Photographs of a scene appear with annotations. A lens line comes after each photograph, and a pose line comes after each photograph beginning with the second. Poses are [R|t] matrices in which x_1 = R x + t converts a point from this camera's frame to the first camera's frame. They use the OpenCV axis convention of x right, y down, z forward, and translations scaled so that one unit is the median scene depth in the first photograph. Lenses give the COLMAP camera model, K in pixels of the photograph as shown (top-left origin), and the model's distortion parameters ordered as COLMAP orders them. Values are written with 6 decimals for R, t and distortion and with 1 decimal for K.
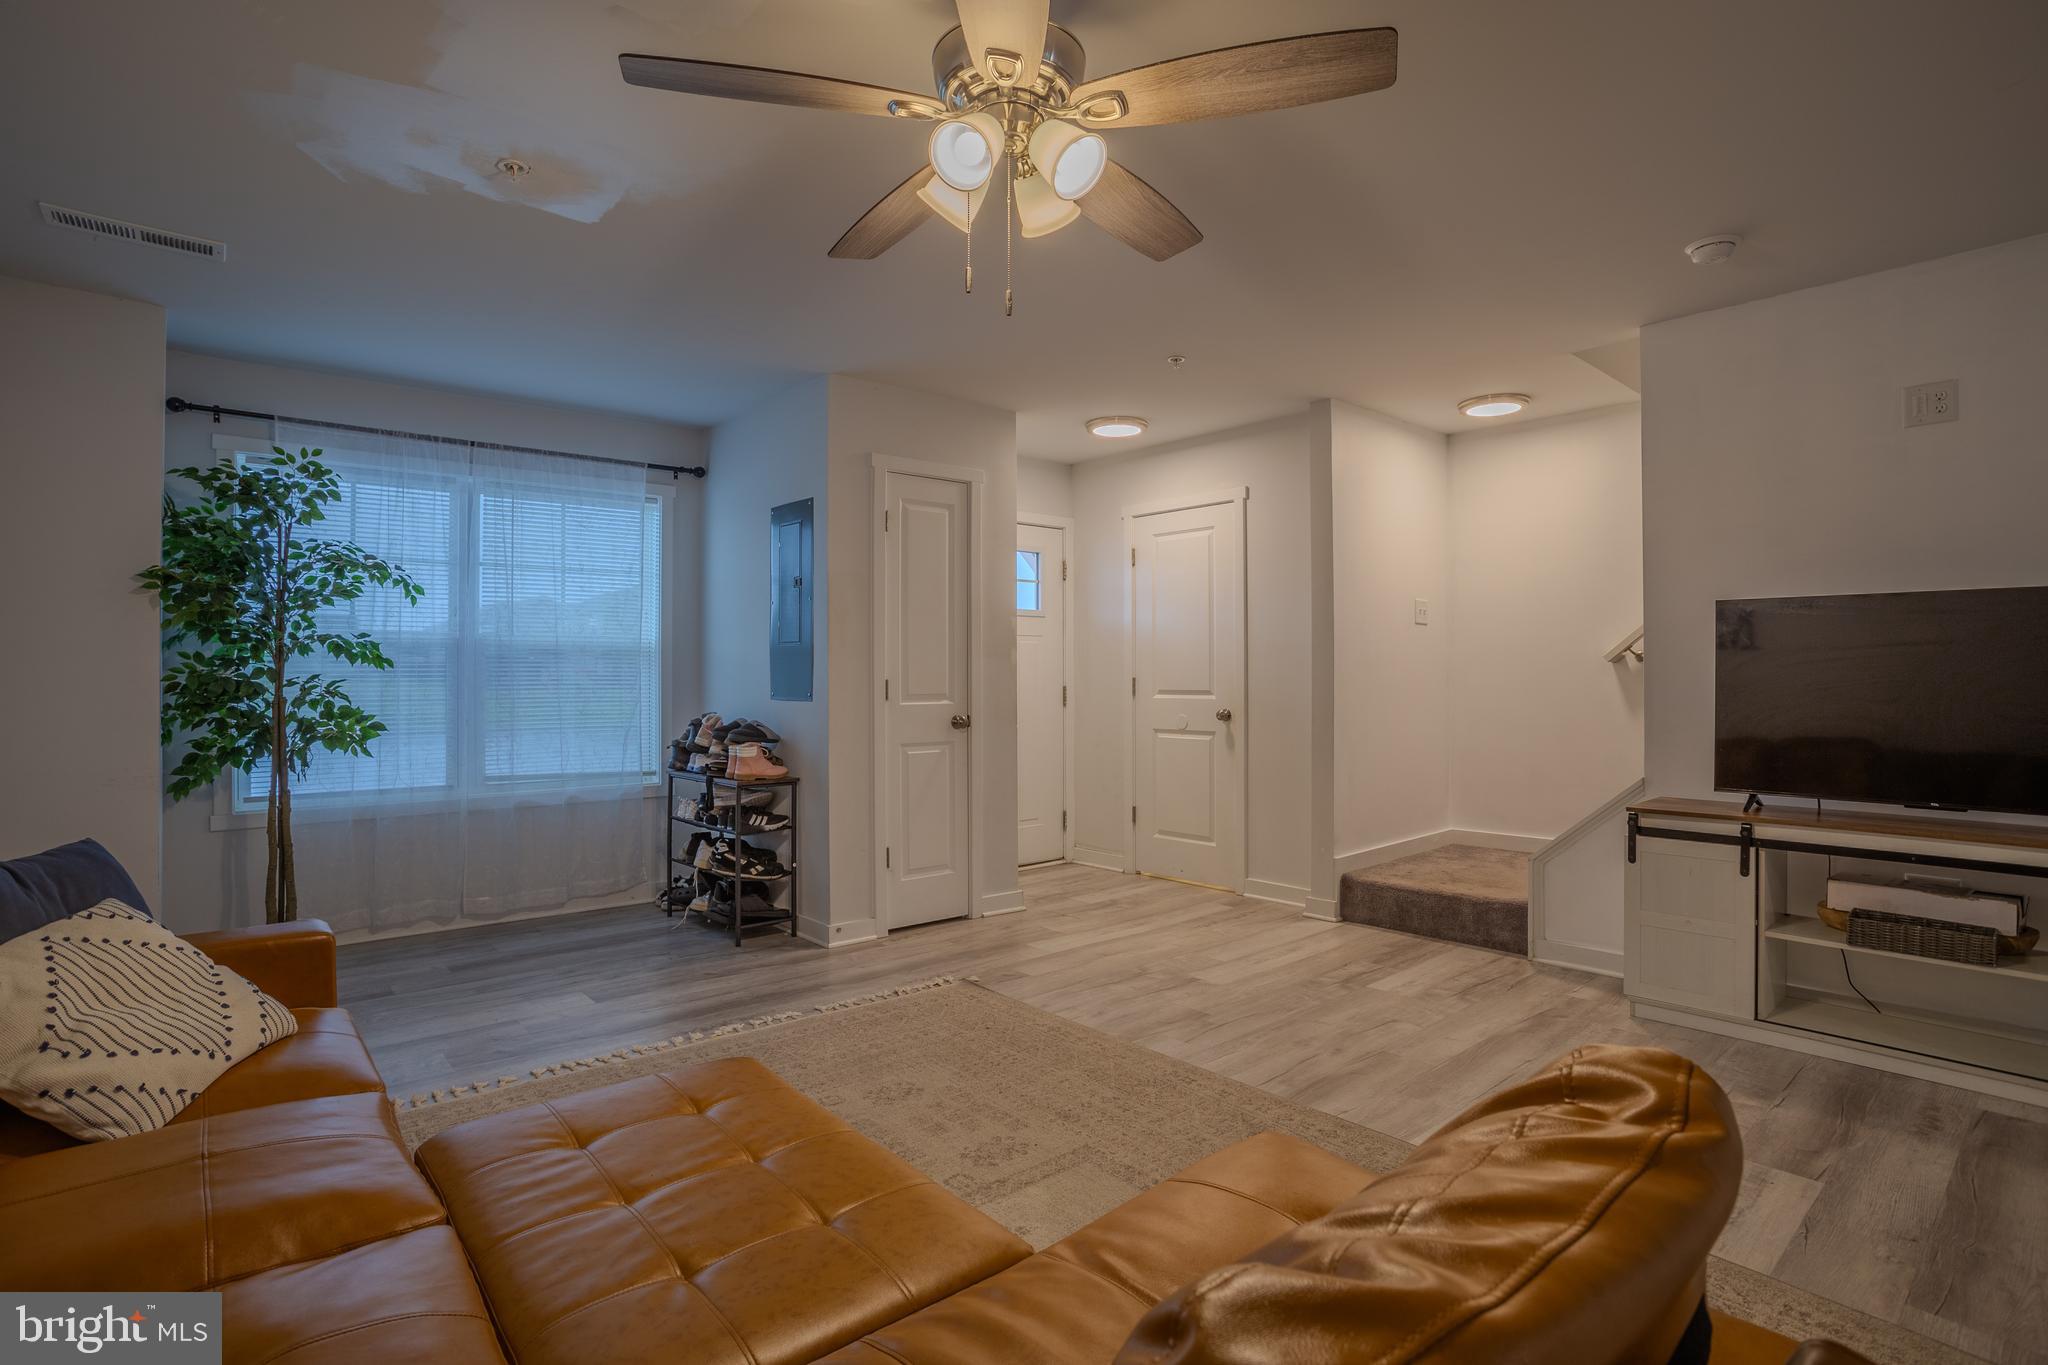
lens RADIAL K [[1001.9, 0, 1014.6], [0, 1001.9, 672.7], [0, 0, 1]] dist [-0.078209, 0.036342]
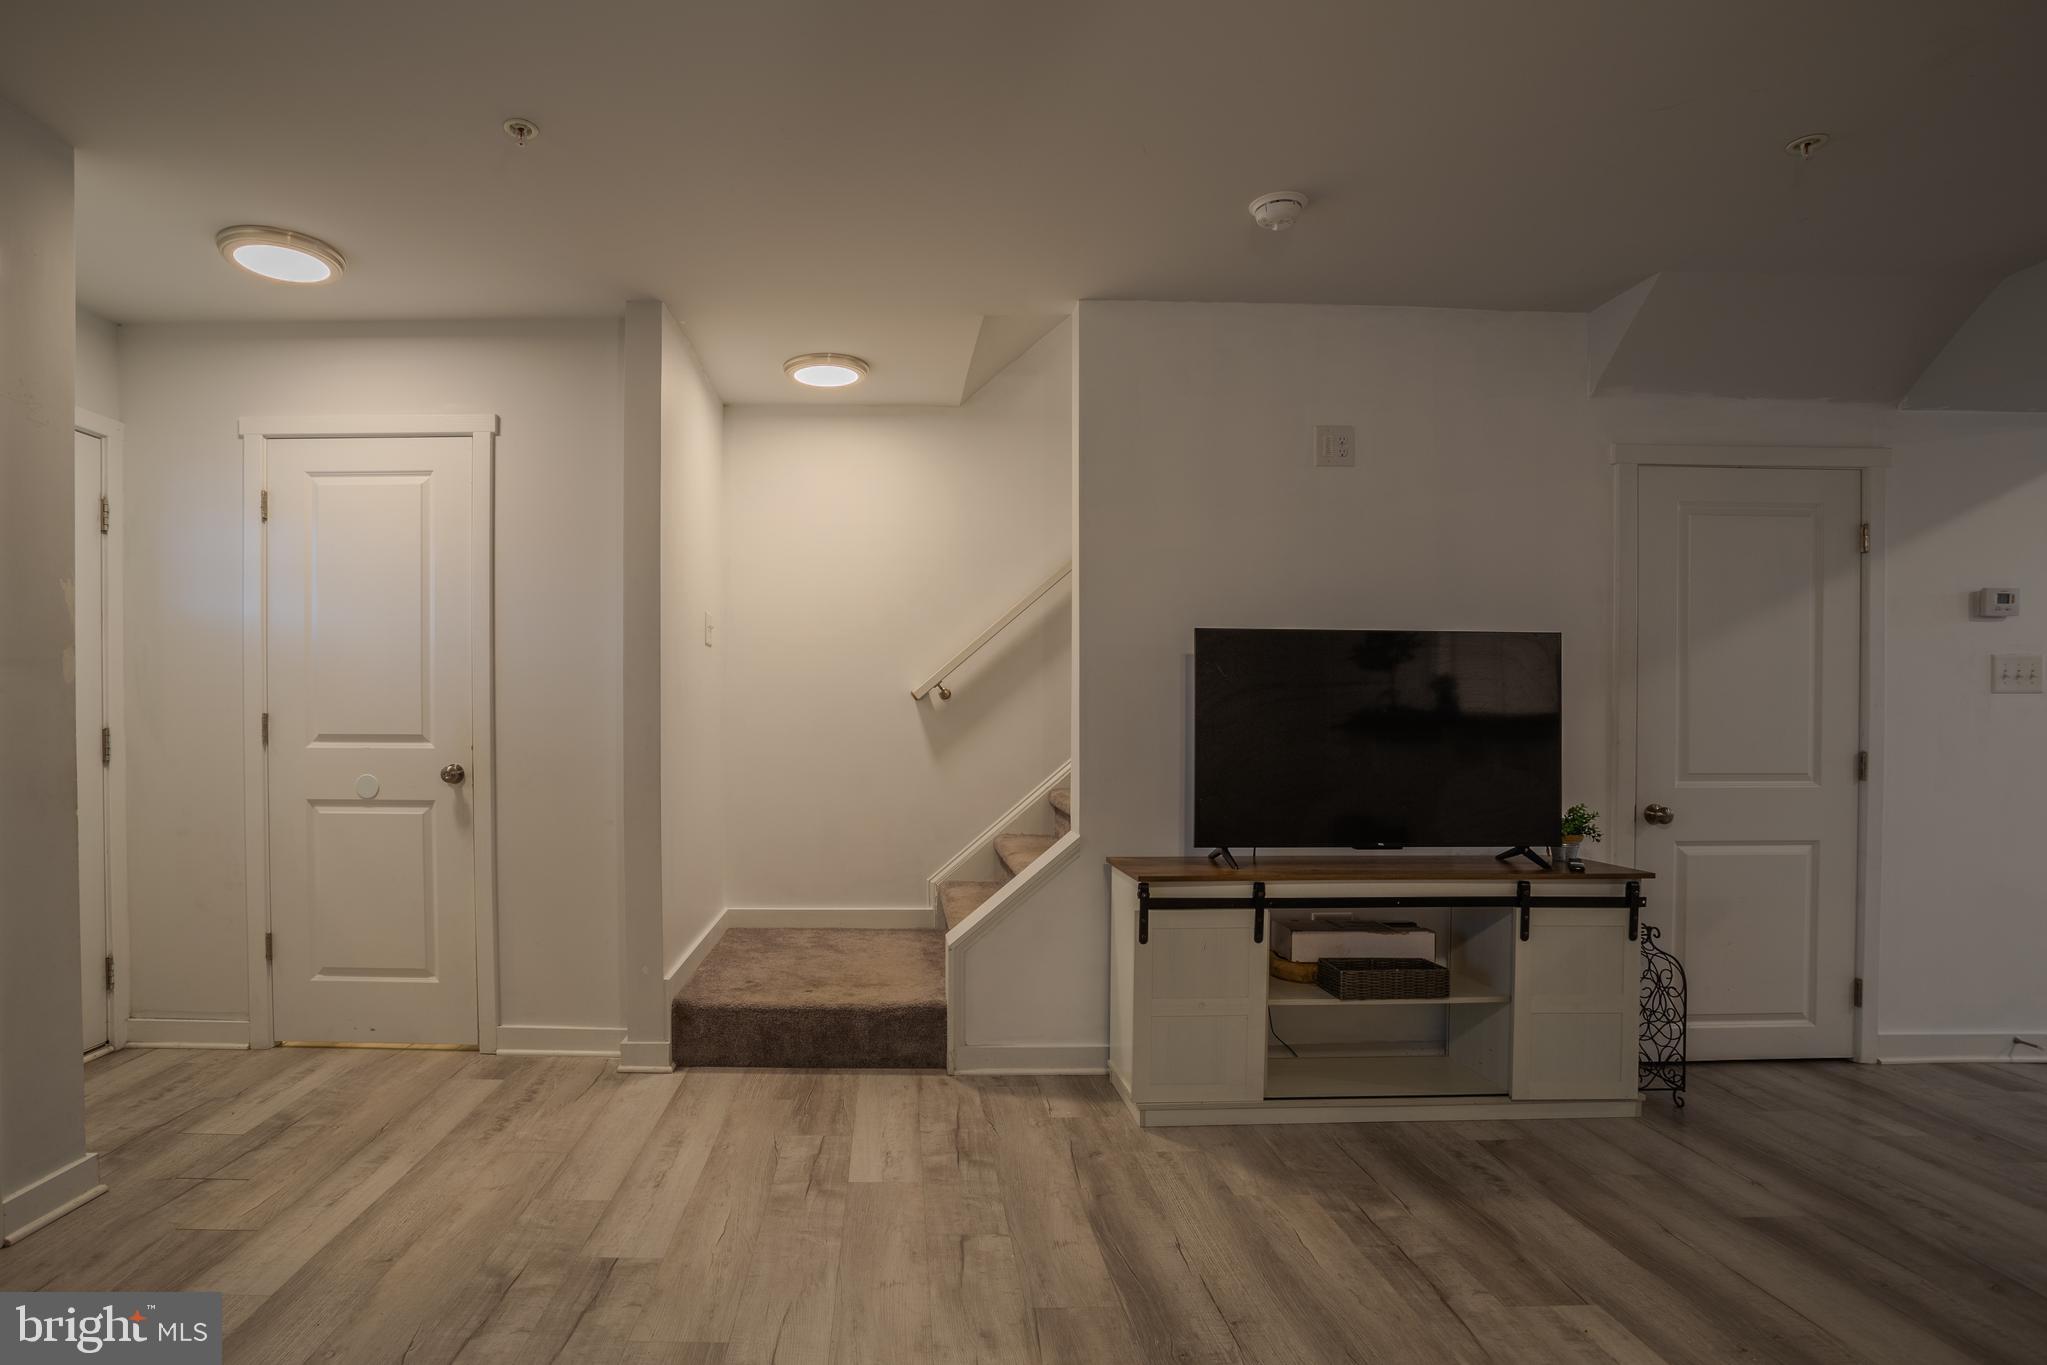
lens RADIAL K [[1043.5, 0, 893.9], [0, 1043.5, 730.8], [0, 0, 1]] dist [-0.078363, 0.029608]
pose [[0.652826, -0.006431, 0.757480, -0.131855], [-0.007826, 0.999853, 0.015234, 0.004500], [-0.757467, -0.015873, 0.652680, 0.488546]]
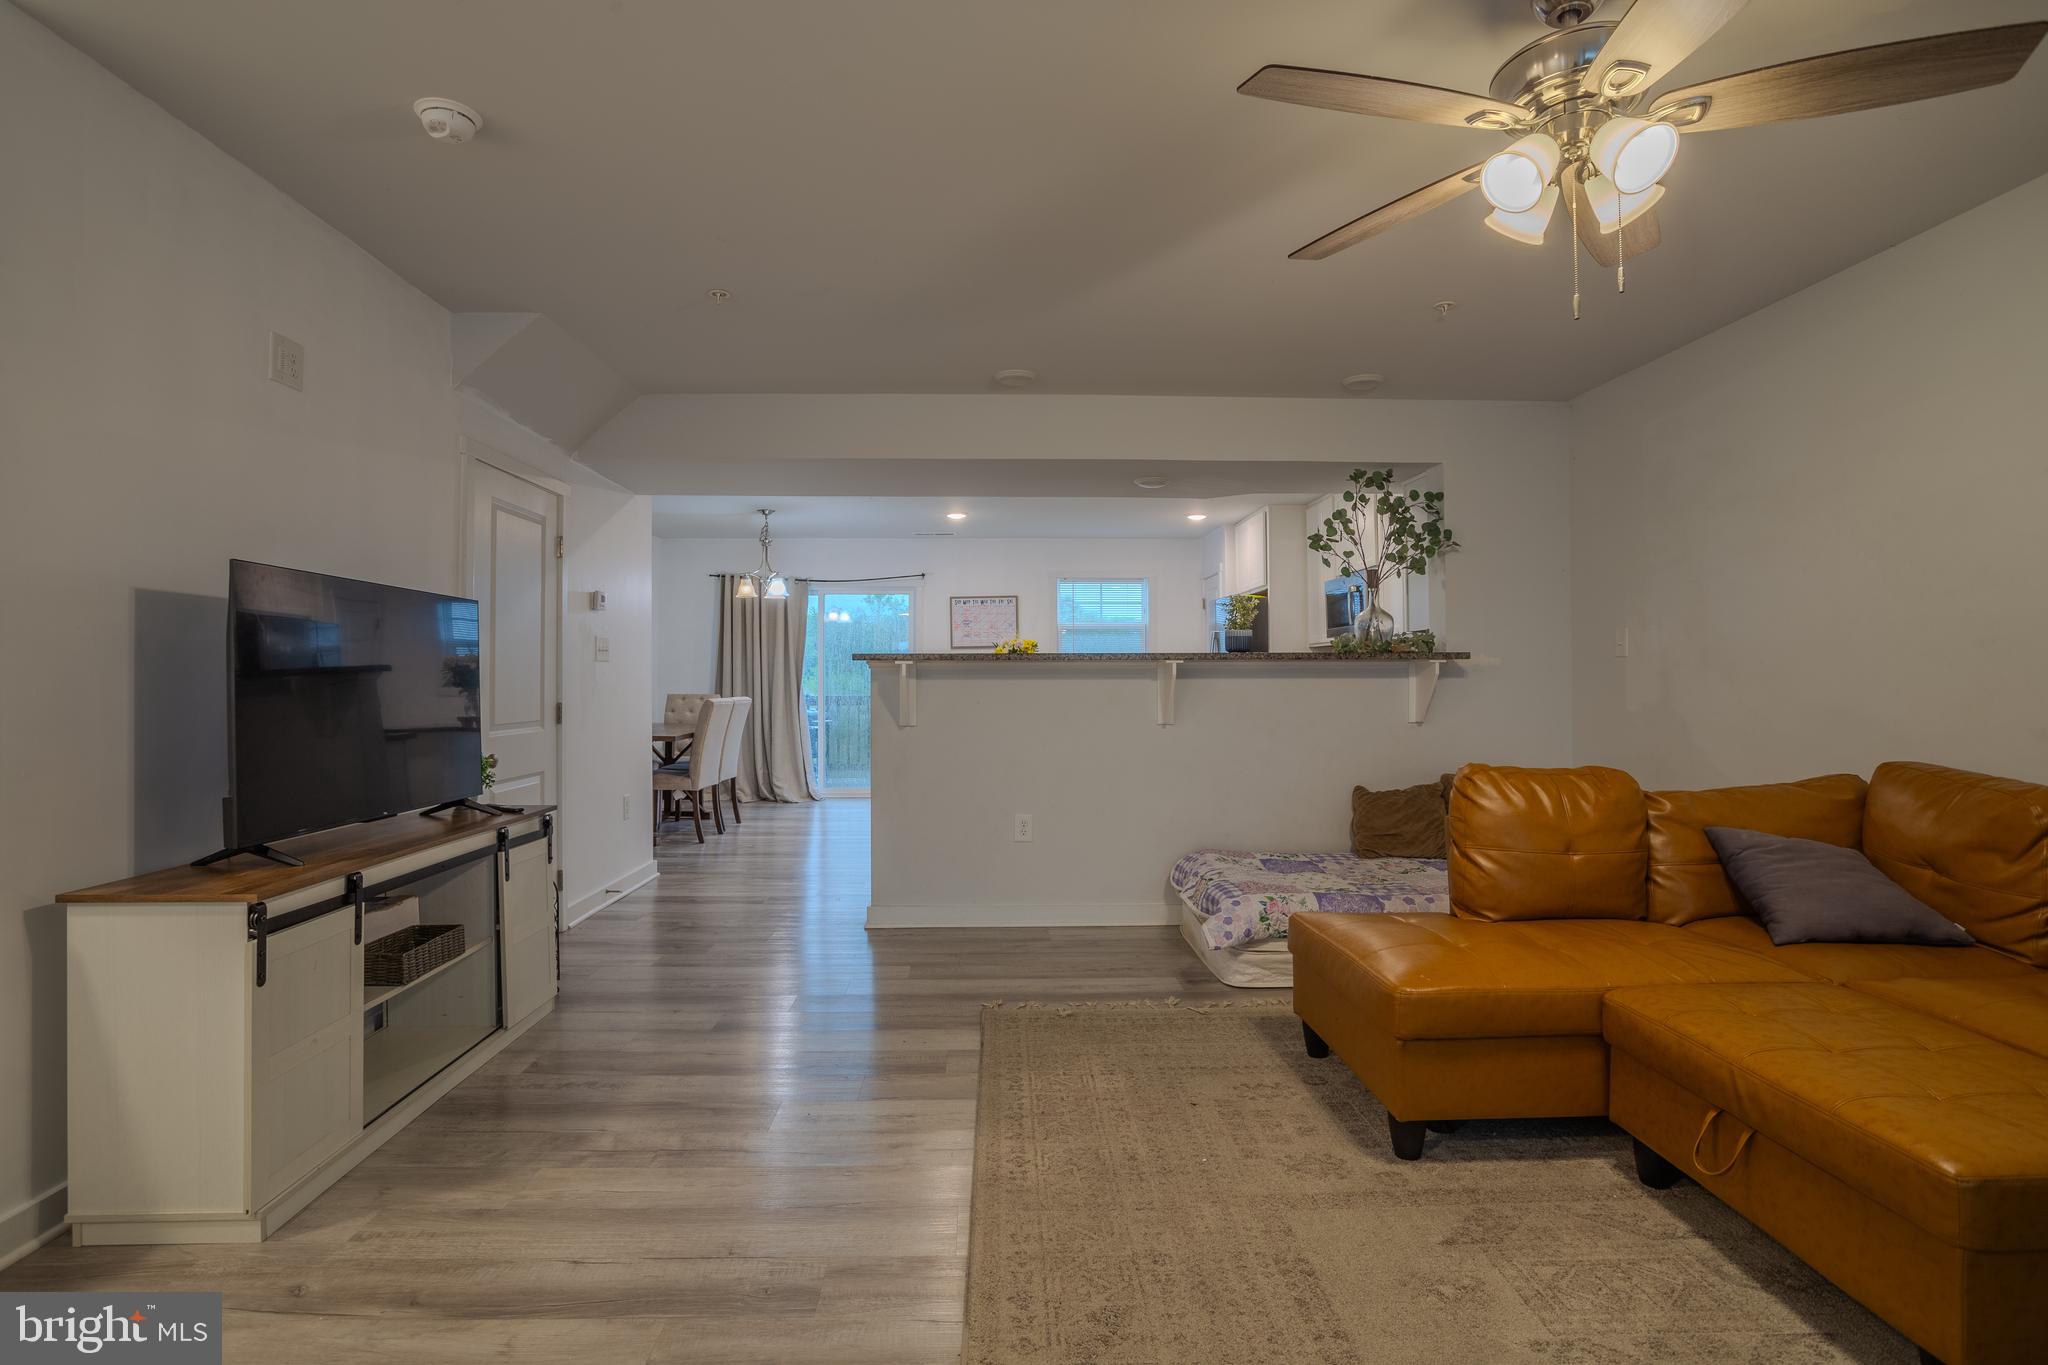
lens RADIAL K [[1001.9, 0, 1014.6], [0, 1001.9, 672.7], [0, 0, 1]] dist [-0.078209, 0.036342]
pose [[-0.779830, 0.008825, 0.625929, -0.080980], [0.001118, 0.999919, -0.012705, 0.008963], [-0.625991, -0.009208, -0.779776, 0.963430]]
